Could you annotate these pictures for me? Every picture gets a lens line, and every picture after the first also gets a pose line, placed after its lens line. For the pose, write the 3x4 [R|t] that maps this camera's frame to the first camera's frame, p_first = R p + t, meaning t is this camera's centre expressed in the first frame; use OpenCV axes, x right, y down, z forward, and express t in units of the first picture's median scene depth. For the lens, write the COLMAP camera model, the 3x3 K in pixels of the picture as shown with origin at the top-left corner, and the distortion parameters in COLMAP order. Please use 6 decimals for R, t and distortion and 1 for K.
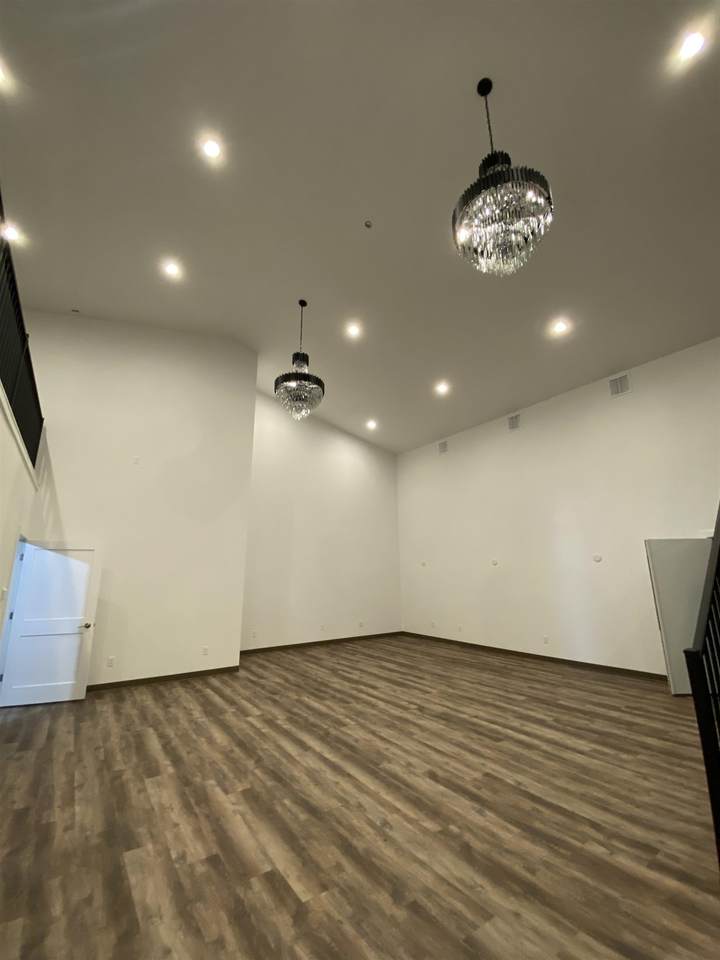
lens RADIAL K [[396.5, 0, 357.6], [0, 396.5, 479.4], [0, 0, 1]] dist [0.011212, -0.016012]
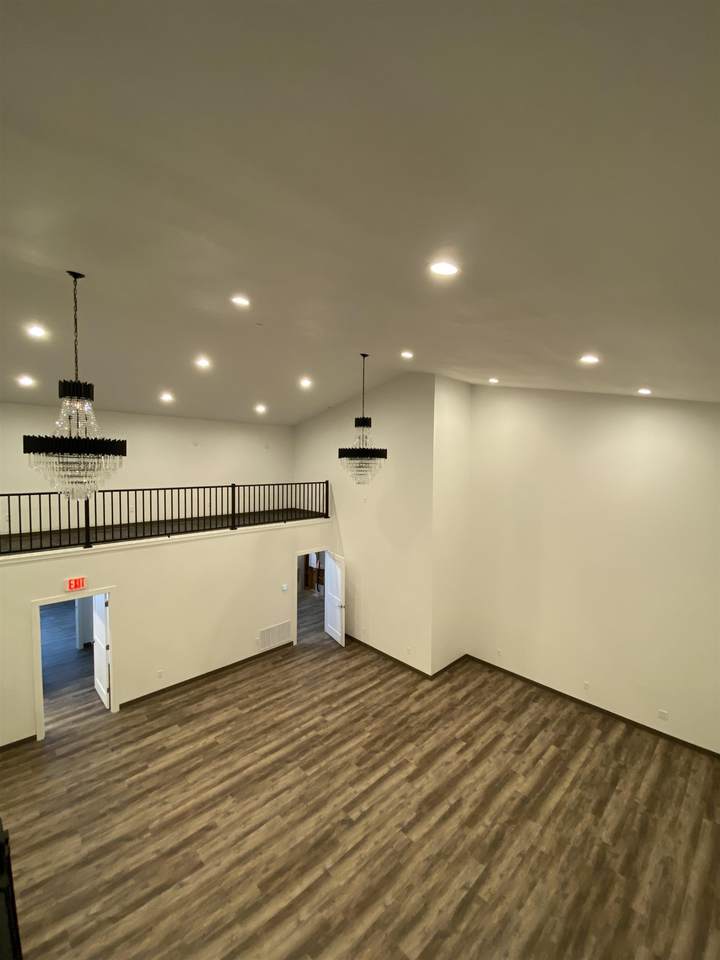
lens RADIAL K [[396.5, 0, 357.6], [0, 396.5, 479.4], [0, 0, 1]] dist [0.011212, -0.016012]
pose [[0.140719, 0.062857, -0.988052, 1.565077], [0.230409, 0.968502, 0.094428, -0.489316], [0.962866, -0.240944, 0.121804, 1.597807]]
